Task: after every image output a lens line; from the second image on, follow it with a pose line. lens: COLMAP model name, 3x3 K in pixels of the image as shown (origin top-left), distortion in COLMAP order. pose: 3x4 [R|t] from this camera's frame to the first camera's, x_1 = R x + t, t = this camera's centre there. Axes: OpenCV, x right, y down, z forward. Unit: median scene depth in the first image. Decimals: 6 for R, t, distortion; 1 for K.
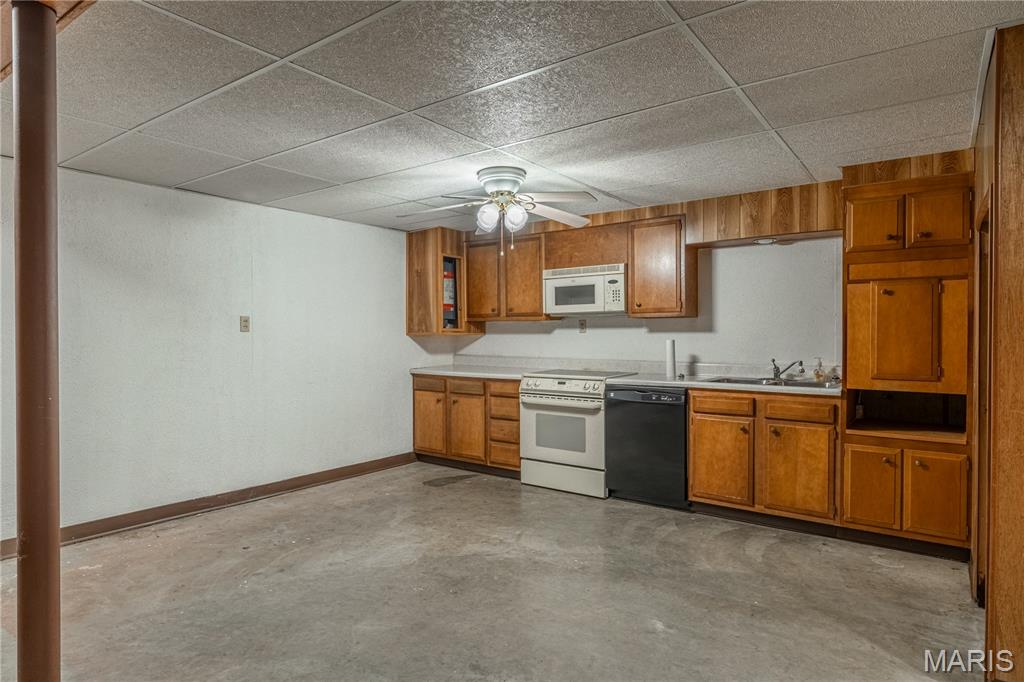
lens RADIAL K [[585.7, 0, 510.7], [0, 585.7, 337.1], [0, 0, 1]] dist [0.008193, -0.001608]
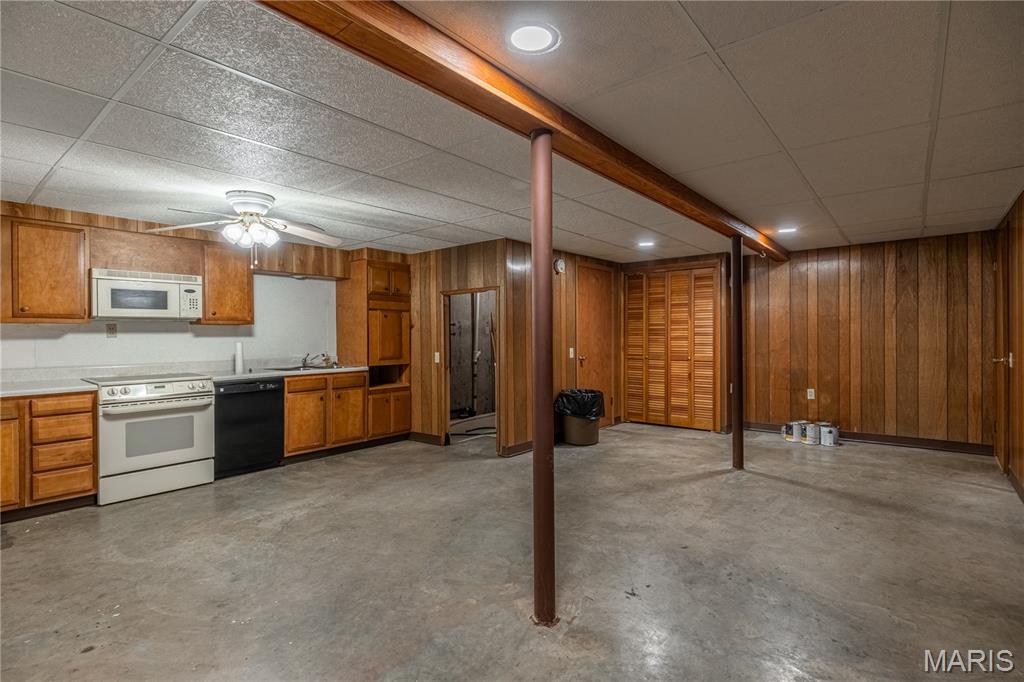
lens RADIAL K [[490.5, 0, 511.2], [0, 490.5, 342.4], [0, 0, 1]] dist [0.013131, -0.001480]
pose [[0.060720, -0.011570, 0.998088, -0.831503], [0.014256, 0.999841, 0.010724, 0.001298], [-0.998053, 0.013578, 0.060875, 0.390307]]
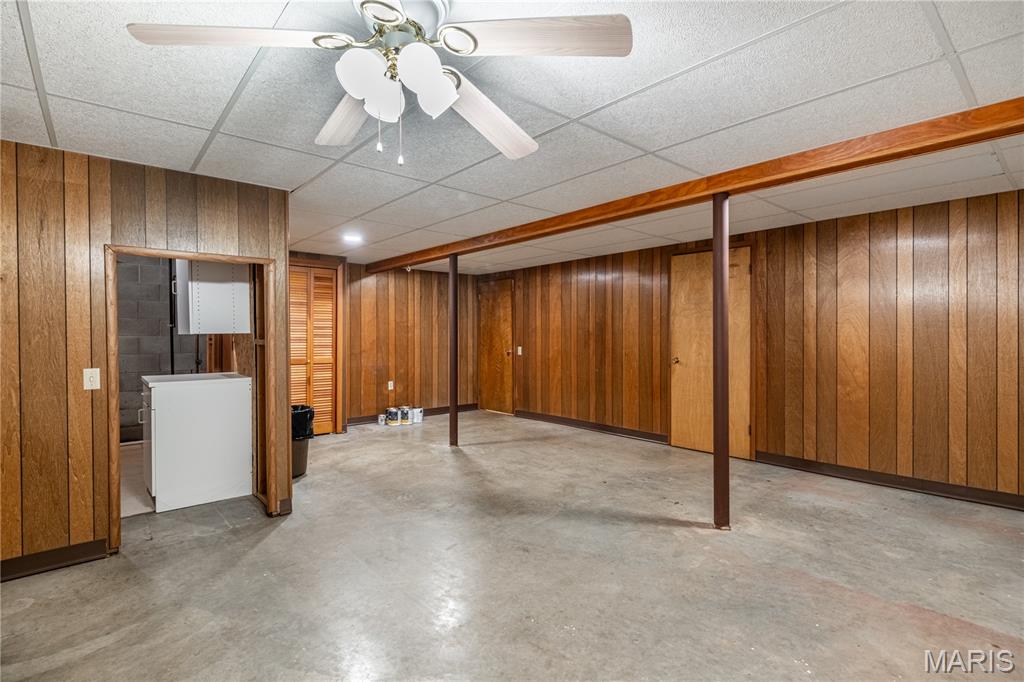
lens RADIAL K [[490.5, 0, 510.9], [0, 490.5, 338.4], [0, 0, 1]] dist [0.013131, -0.001480]
pose [[-0.972440, 0.004828, 0.233103, -0.172240], [0.007198, 0.999931, 0.009315, -0.001561], [-0.233042, 0.010737, -0.972407, 1.208869]]
